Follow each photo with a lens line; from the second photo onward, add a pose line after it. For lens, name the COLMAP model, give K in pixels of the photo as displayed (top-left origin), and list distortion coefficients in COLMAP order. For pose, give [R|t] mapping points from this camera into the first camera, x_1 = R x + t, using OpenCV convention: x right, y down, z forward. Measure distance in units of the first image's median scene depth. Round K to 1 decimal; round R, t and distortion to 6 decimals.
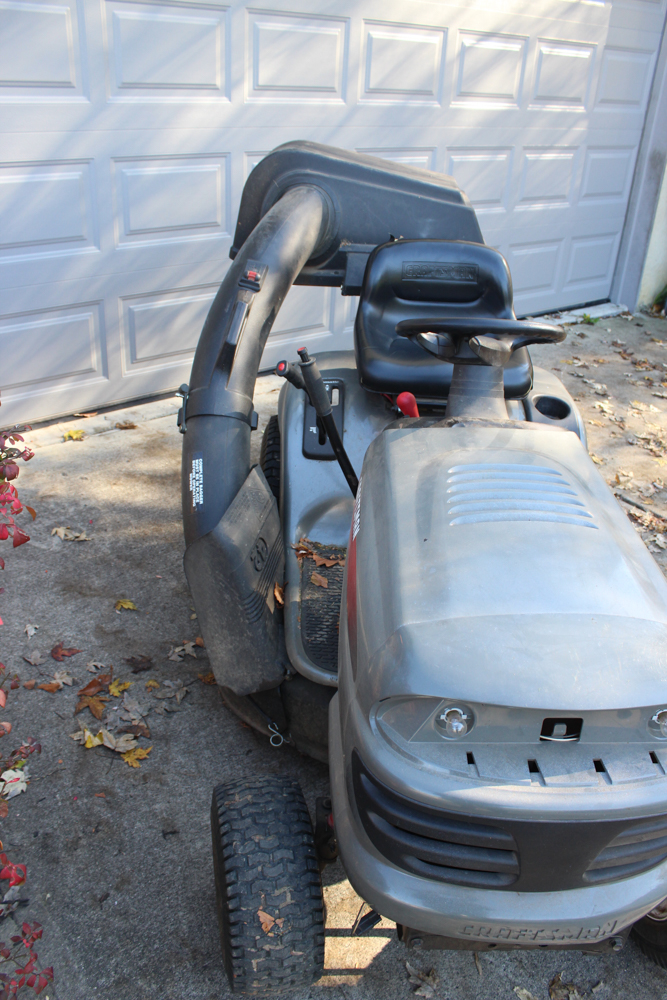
lens RADIAL K [[831.3, 0, 333.5], [0, 831.3, 500.0], [0, 0, 1]] dist [-0.170590, 0.164365]
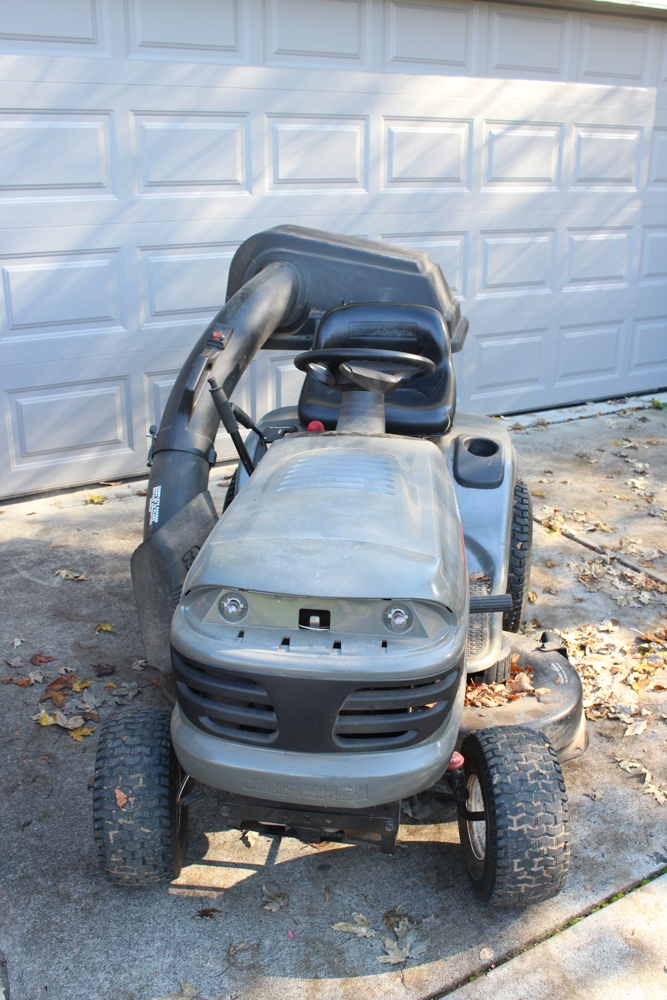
lens RADIAL K [[977.8, 0, 339.3], [0, 977.8, 495.3], [0, 0, 1]] dist [-0.139036, 0.161531]
pose [[0.989774, 0.003067, -0.142611, 0.200349], [-0.025991, 0.986909, -0.159168, 0.122658], [0.140256, 0.161247, 0.976897, -0.214607]]
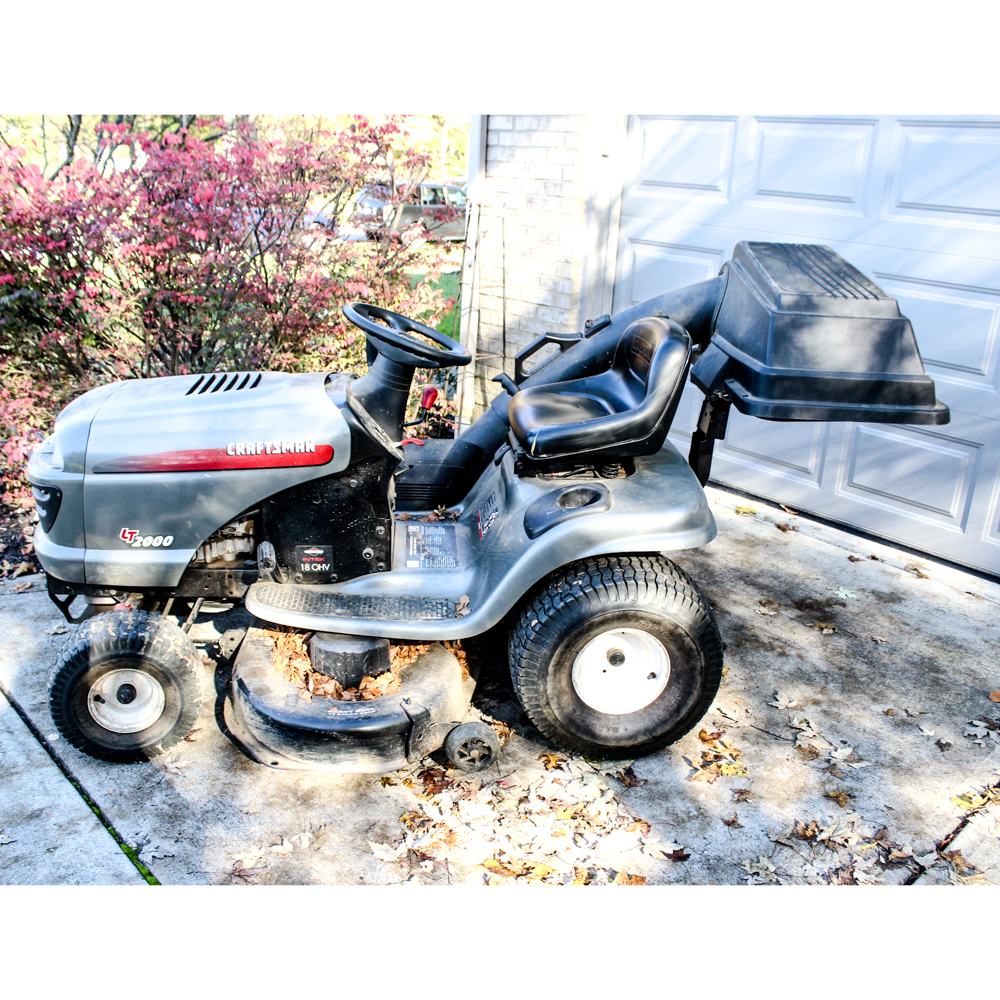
lens RADIAL K [[958.7, 0, 500.6], [0, 958.7, 504.3], [0, 0, 1]] dist [-0.171731, 0.165157]
pose [[0.064756, 0.297666, -0.952471, 0.929688], [-0.520920, 0.824189, 0.222160, -0.219191], [0.851146, 0.481775, 0.208432, 0.541572]]
